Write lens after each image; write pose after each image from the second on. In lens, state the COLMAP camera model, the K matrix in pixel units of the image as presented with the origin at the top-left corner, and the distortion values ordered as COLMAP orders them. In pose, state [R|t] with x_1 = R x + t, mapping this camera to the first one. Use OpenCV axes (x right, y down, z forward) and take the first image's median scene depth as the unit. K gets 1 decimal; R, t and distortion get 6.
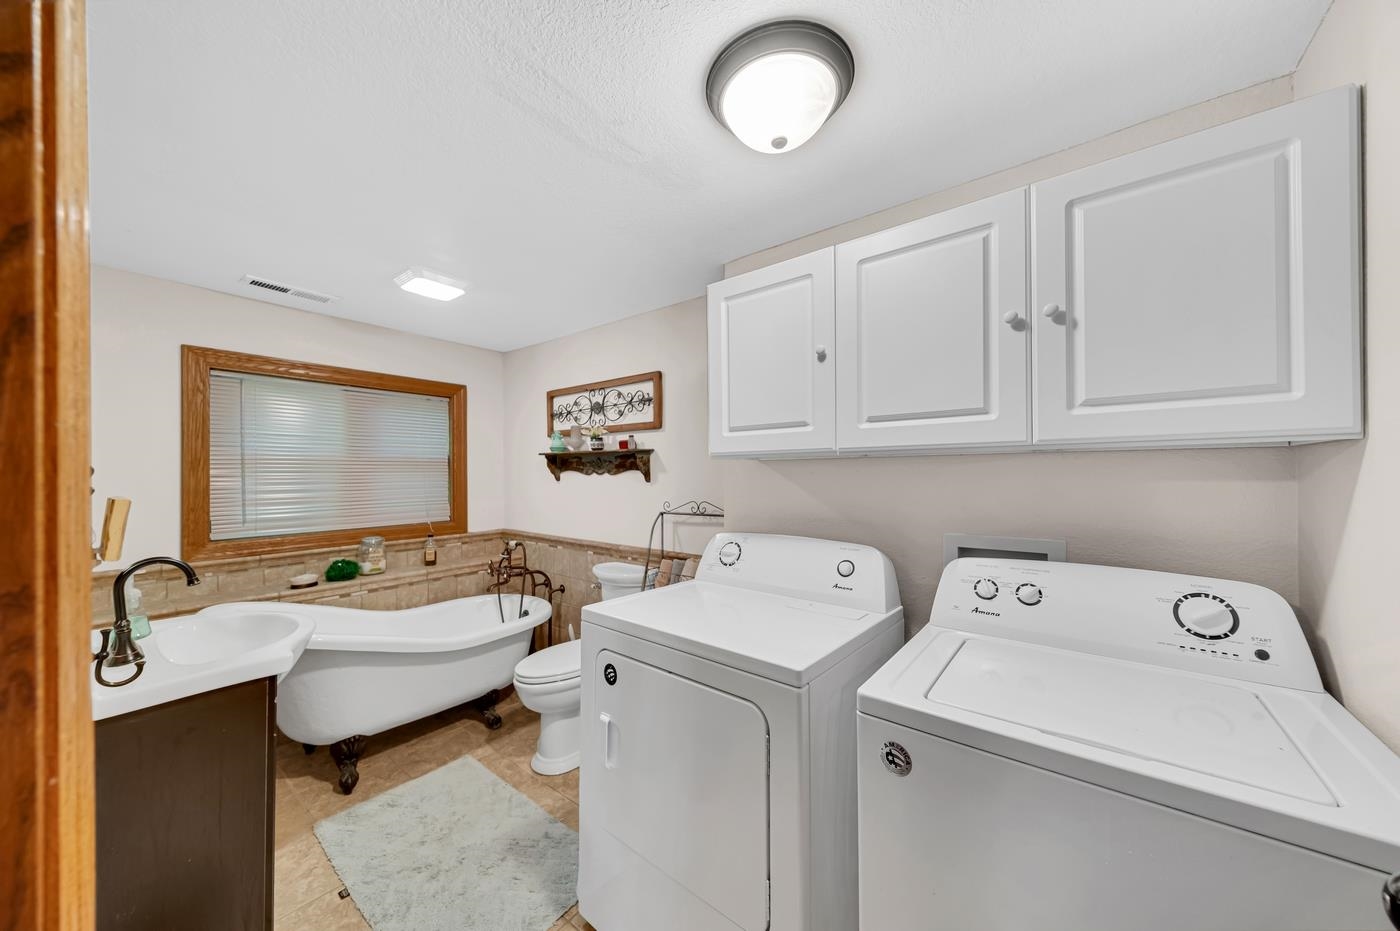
lens RADIAL K [[492.0, 0, 703.1], [0, 492.0, 470.0], [0, 0, 1]] dist [0.014592, -0.000056]
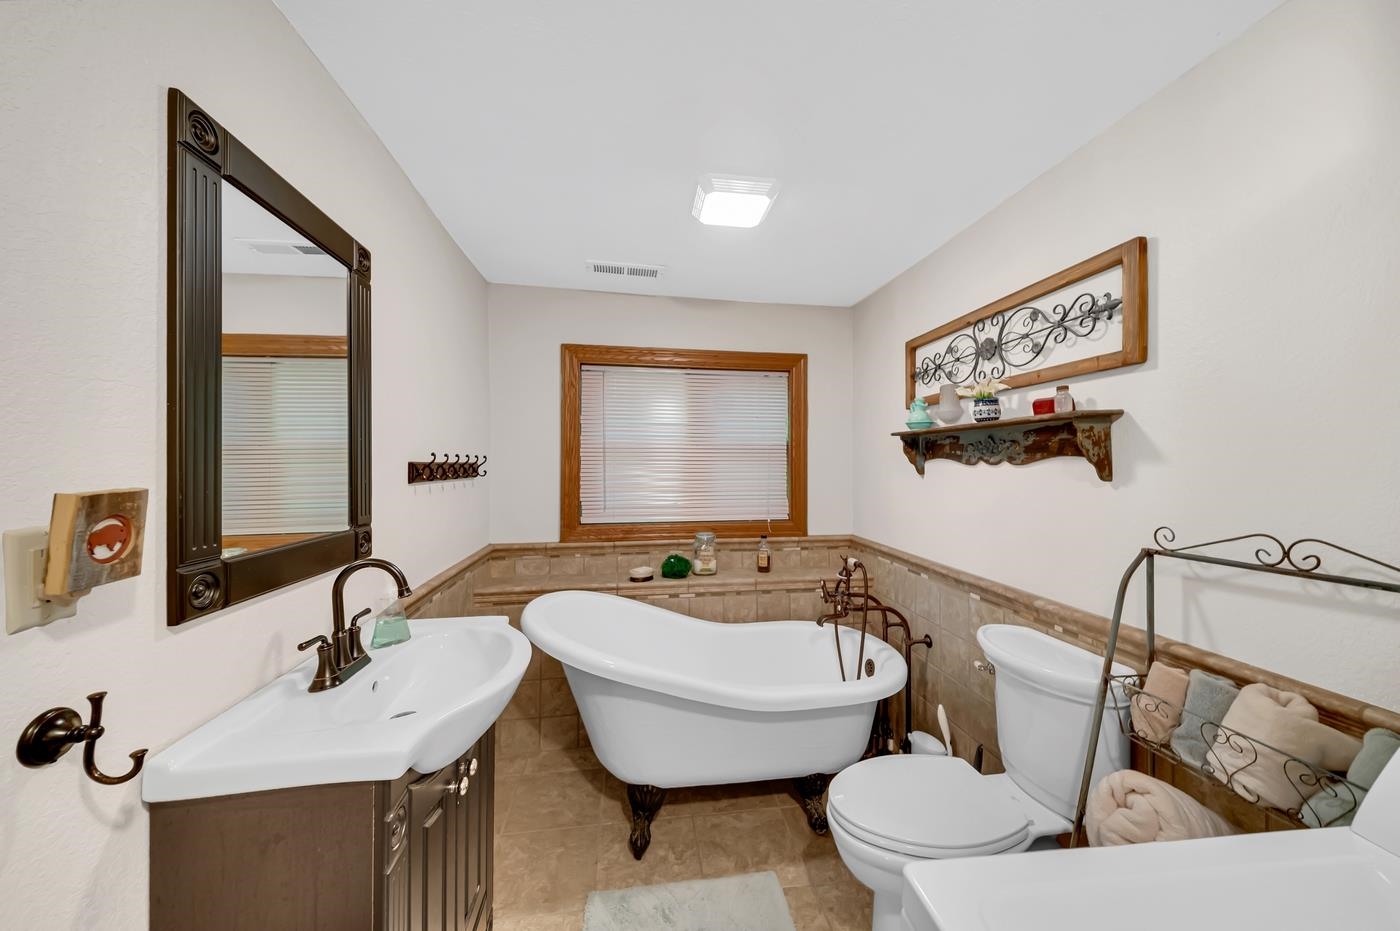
lens RADIAL K [[497.2, 0, 698.3], [0, 497.2, 460.8], [0, 0, 1]] dist [0.017744, -0.000132]
pose [[0.726834, 0.001163, -0.686812, -0.059583], [-0.001130, 0.999999, 0.000497, 0.004774], [0.686812, 0.000414, 0.726835, 0.345634]]
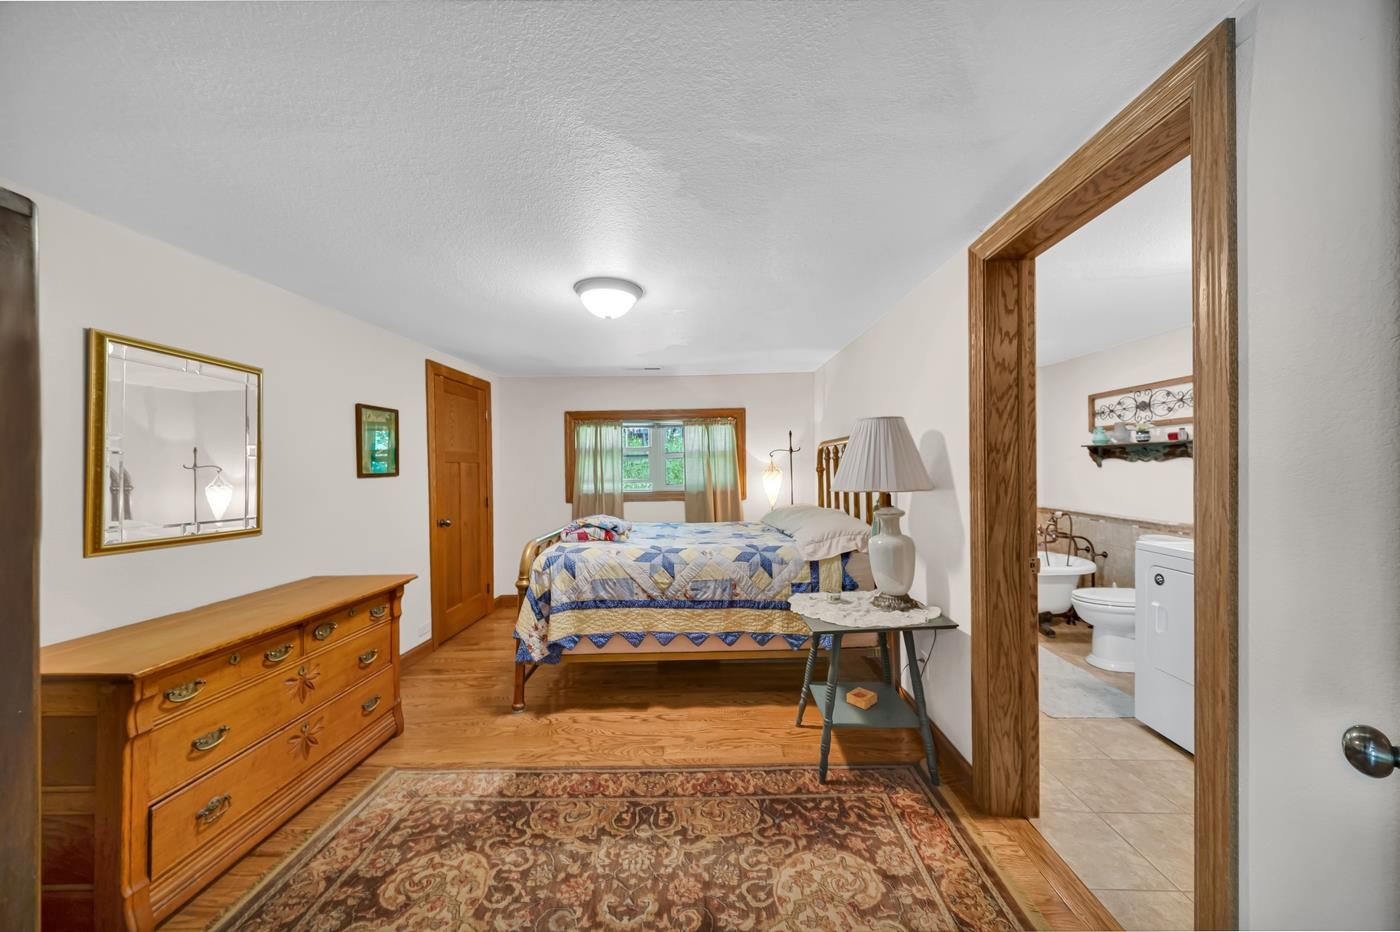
lens RADIAL K [[492.0, 0, 703.1], [0, 492.0, 470.5], [0, 0, 1]] dist [0.014592, -0.000056]
pose [[0.602449, 0.004042, -0.798148, 0.109223], [0.012629, 0.999814, 0.014596, -0.000265], [0.798058, -0.018873, 0.602285, -0.596650]]
